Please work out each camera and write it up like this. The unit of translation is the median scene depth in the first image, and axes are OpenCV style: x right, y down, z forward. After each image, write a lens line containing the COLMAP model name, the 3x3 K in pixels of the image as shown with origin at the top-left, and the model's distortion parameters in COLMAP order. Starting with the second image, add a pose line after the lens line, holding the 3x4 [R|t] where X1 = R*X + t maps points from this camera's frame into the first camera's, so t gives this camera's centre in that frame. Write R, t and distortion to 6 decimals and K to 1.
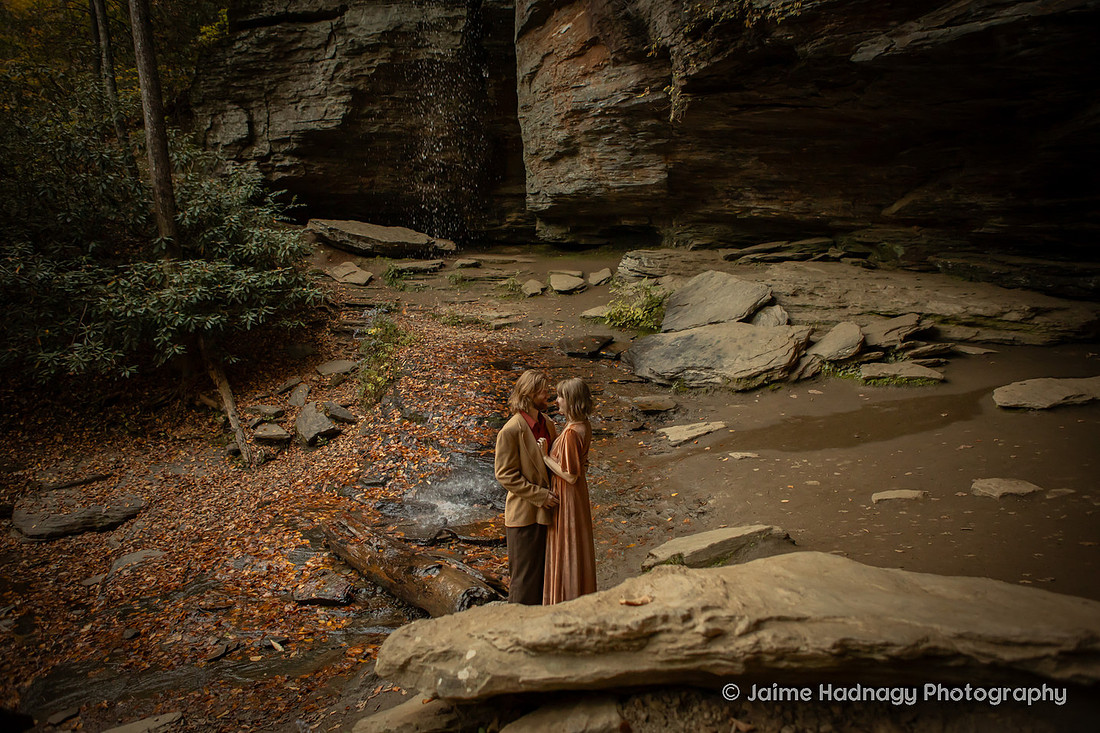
lens RADIAL K [[769.1, 0, 549.5], [0, 769.1, 357.6], [0, 0, 1]] dist [-0.109890, 0.080818]
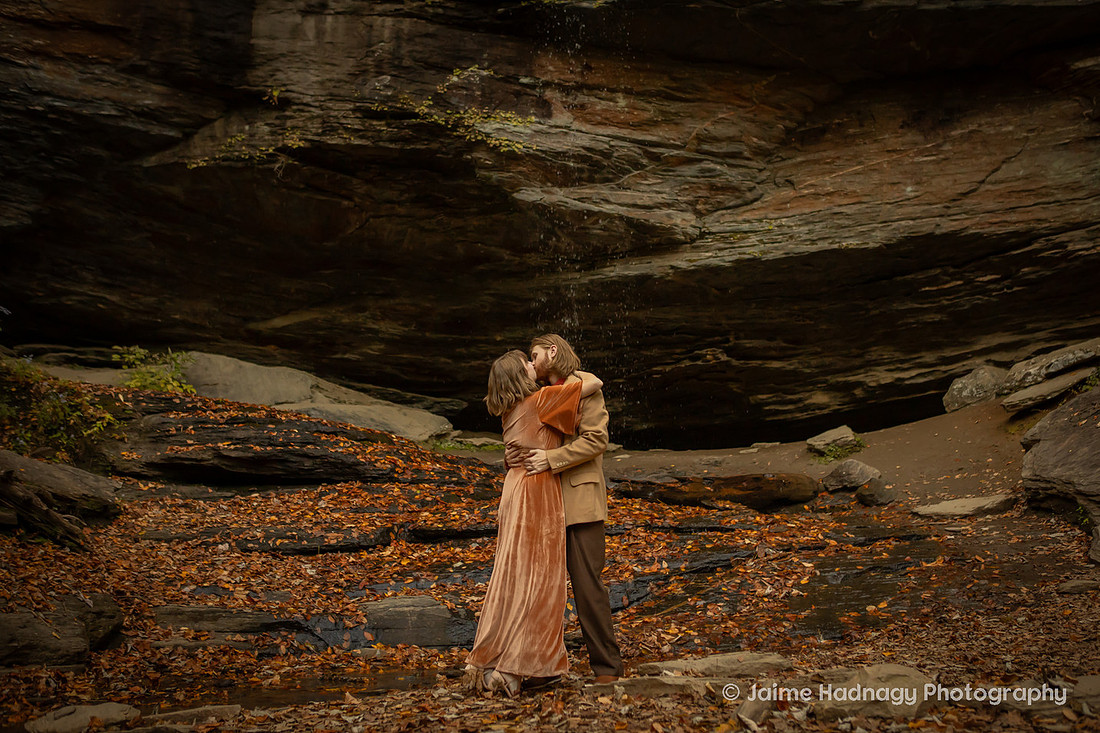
lens RADIAL K [[1206.7, 0, 581.4], [0, 1206.7, 338.9], [0, 0, 1]] dist [-0.039212, 0.000000]
pose [[0.031634, 0.198272, 0.979636, -1.162030], [0.138172, 0.969849, -0.200753, 0.211634], [-0.989903, 0.141709, 0.003285, 0.635697]]
